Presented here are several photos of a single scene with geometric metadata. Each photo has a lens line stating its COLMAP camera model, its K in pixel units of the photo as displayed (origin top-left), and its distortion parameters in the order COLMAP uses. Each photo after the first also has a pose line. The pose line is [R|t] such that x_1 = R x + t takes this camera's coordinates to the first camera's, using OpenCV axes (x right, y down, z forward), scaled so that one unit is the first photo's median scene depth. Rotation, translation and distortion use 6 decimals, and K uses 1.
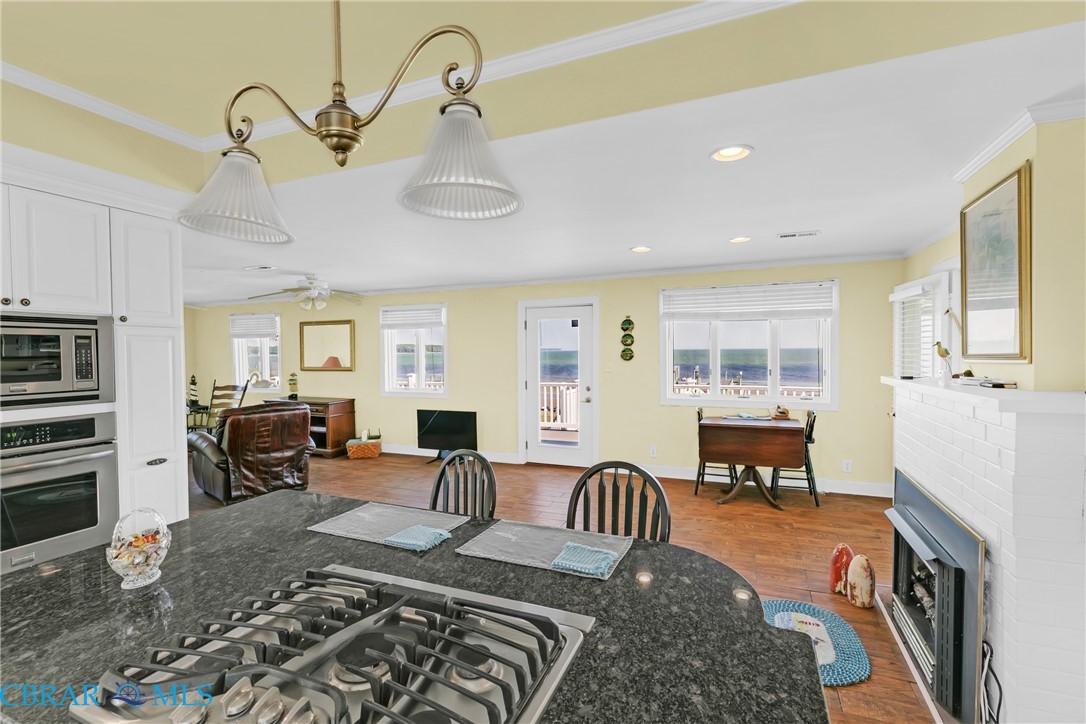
lens RADIAL K [[492.3, 0, 543.7], [0, 492.3, 363.2], [0, 0, 1]] dist [0.004329, 0.000587]
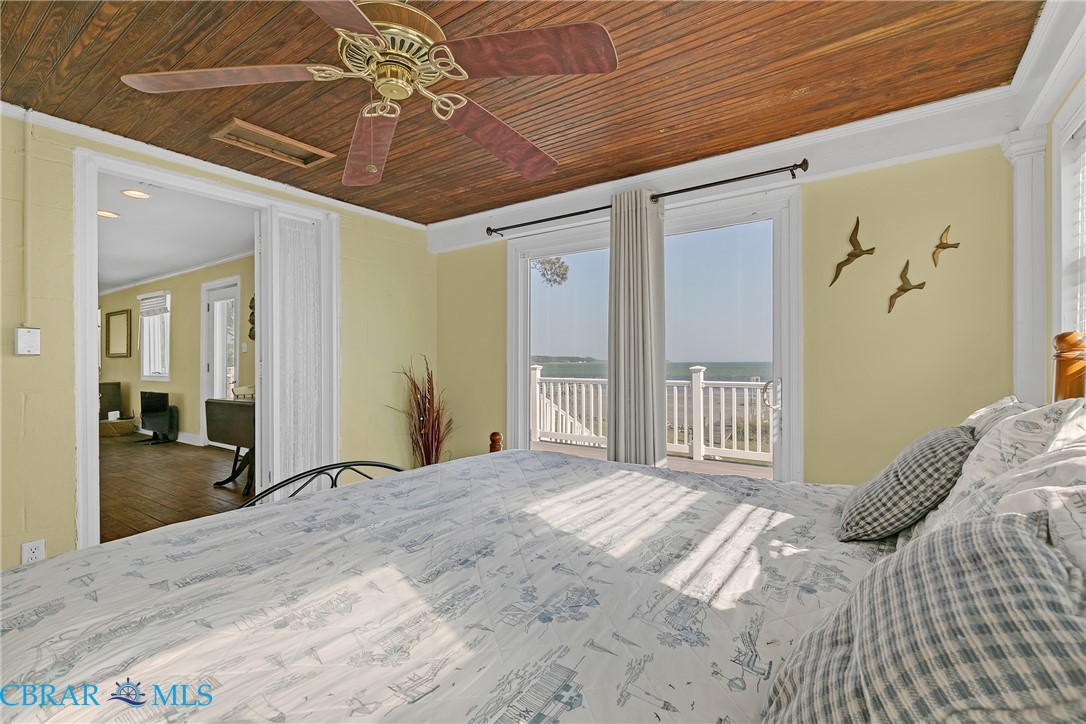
lens RADIAL K [[499.7, 0, 543.0], [0, 499.7, 370.5], [0, 0, 1]] dist [0.005337, 0.000193]
pose [[0.977890, 0.014051, -0.208647, 1.080676], [-0.017308, 0.999755, -0.013789, 0.067289], [0.208402, 0.017096, 0.977894, 0.185958]]
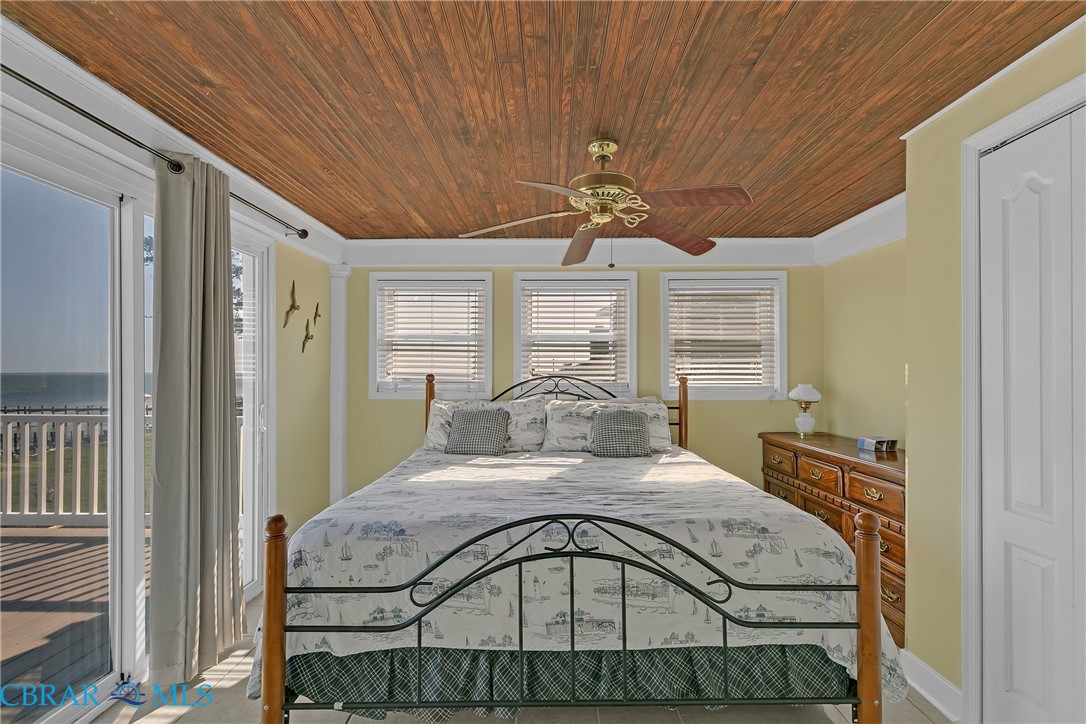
lens RADIAL K [[499.7, 0, 543.0], [0, 499.7, 370.5], [0, 0, 1]] dist [0.005337, 0.000193]
pose [[-0.381936, 0.018351, 0.924006, 0.559225], [0.030699, 0.999503, -0.007161, 0.041191], [-0.923679, 0.025631, -0.382310, 0.659506]]
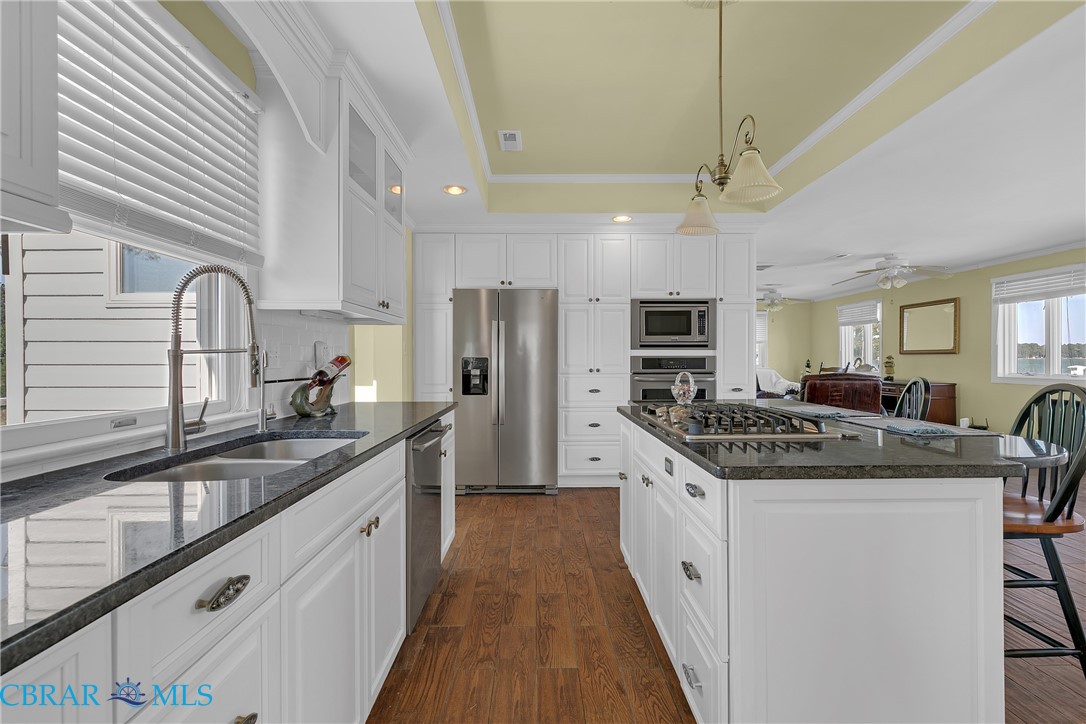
lens RADIAL K [[495.7, 0, 543.0], [0, 495.7, 362.0], [0, 0, 1]] dist [0.003549, 0.000529]
pose [[0.396085, 0.016277, -0.918069, 0.235146], [-0.024218, 0.999680, 0.007275, 0.065333], [0.917894, 0.019352, 0.396353, -0.106605]]
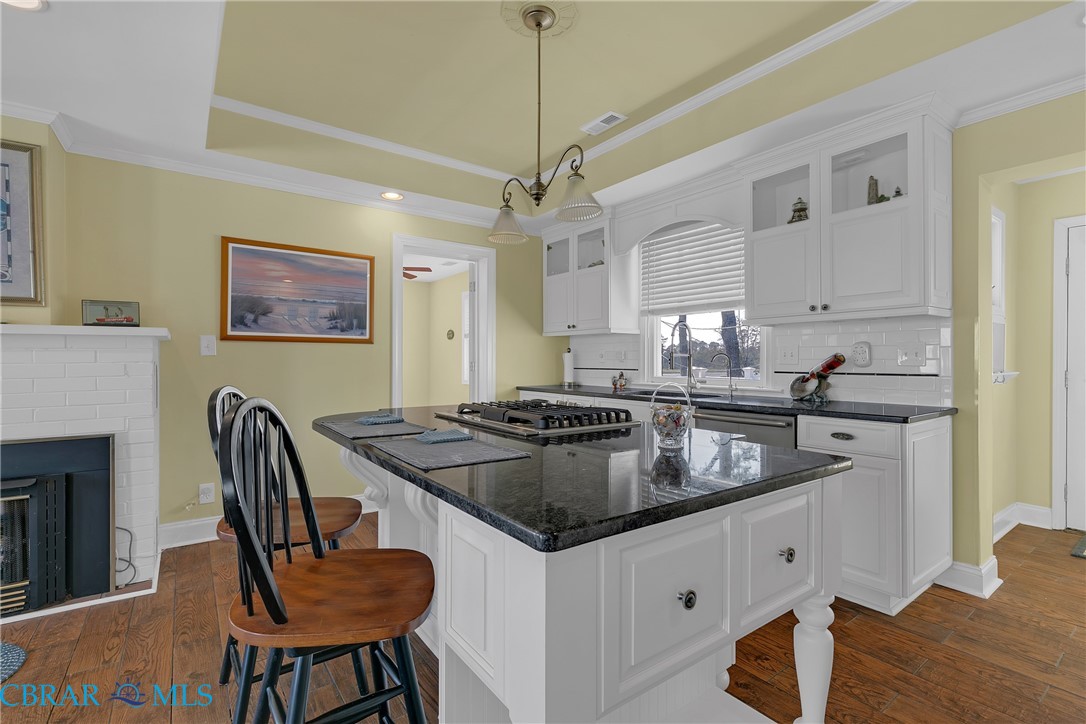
lens RADIAL K [[497.8, 0, 556.6], [0, 497.8, 361.2], [0, 0, 1]] dist [0.001764, 0.000048]
pose [[-0.865668, 0.010149, 0.500516, -0.301548], [0.023616, 0.999509, 0.020577, 0.056094], [-0.500061, 0.029633, -0.865483, 0.548622]]
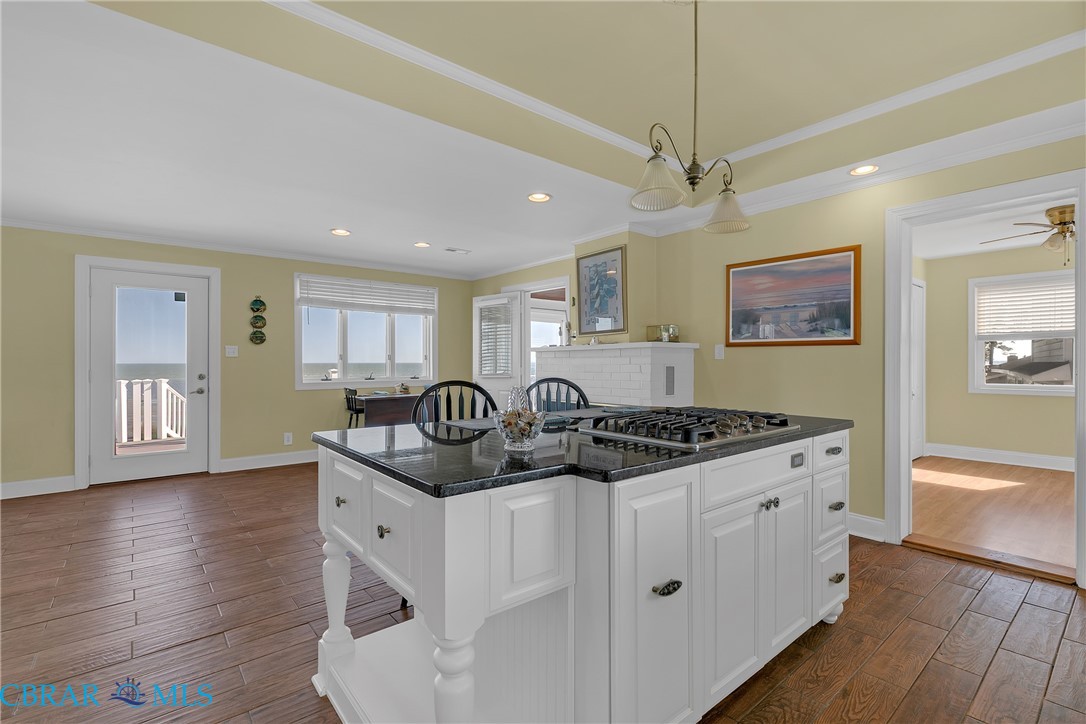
lens RADIAL K [[506.3, 0, 535.6], [0, 506.3, 360.9], [0, 0, 1]] dist [0.009871, 0.000313]
pose [[0.483301, 0.013429, 0.875351, -0.476494], [0.018059, 0.999517, -0.025304, 0.069411], [-0.875268, 0.028037, 0.482825, 0.097890]]
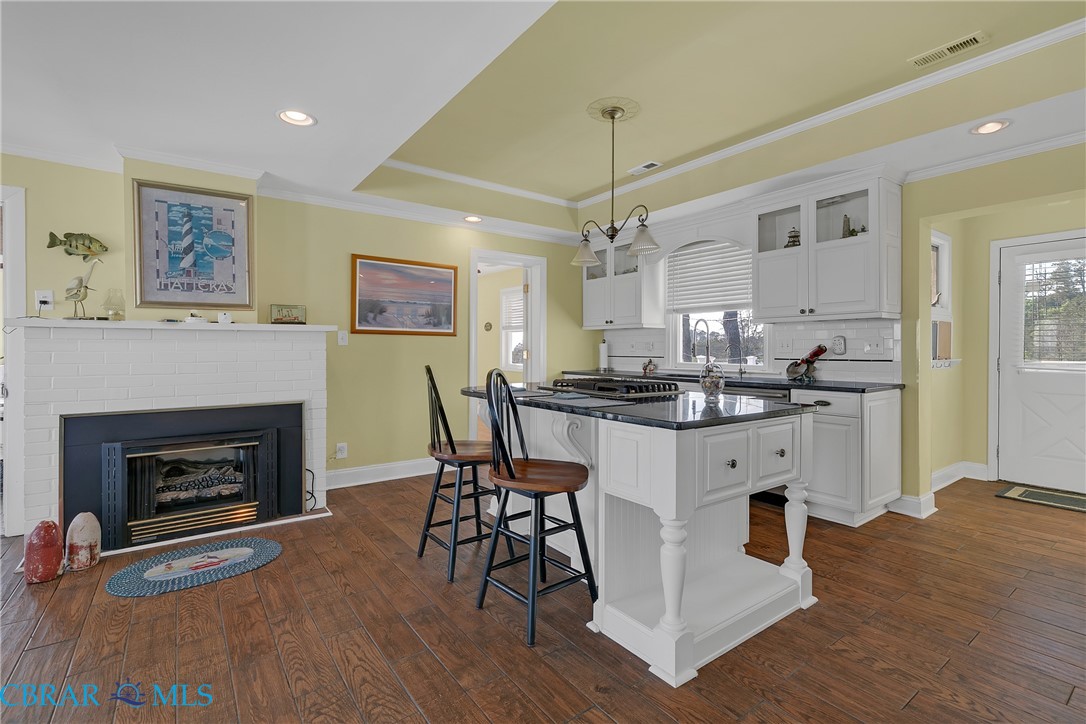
lens RADIAL K [[505.6, 0, 559.4], [0, 505.6, 353.6], [0, 0, 1]] dist [0.001686, 0.000156]
pose [[-0.870690, 0.006143, 0.491794, -0.326645], [0.021977, 0.999409, 0.026425, 0.050849], [-0.491341, 0.033816, -0.870310, 0.769086]]
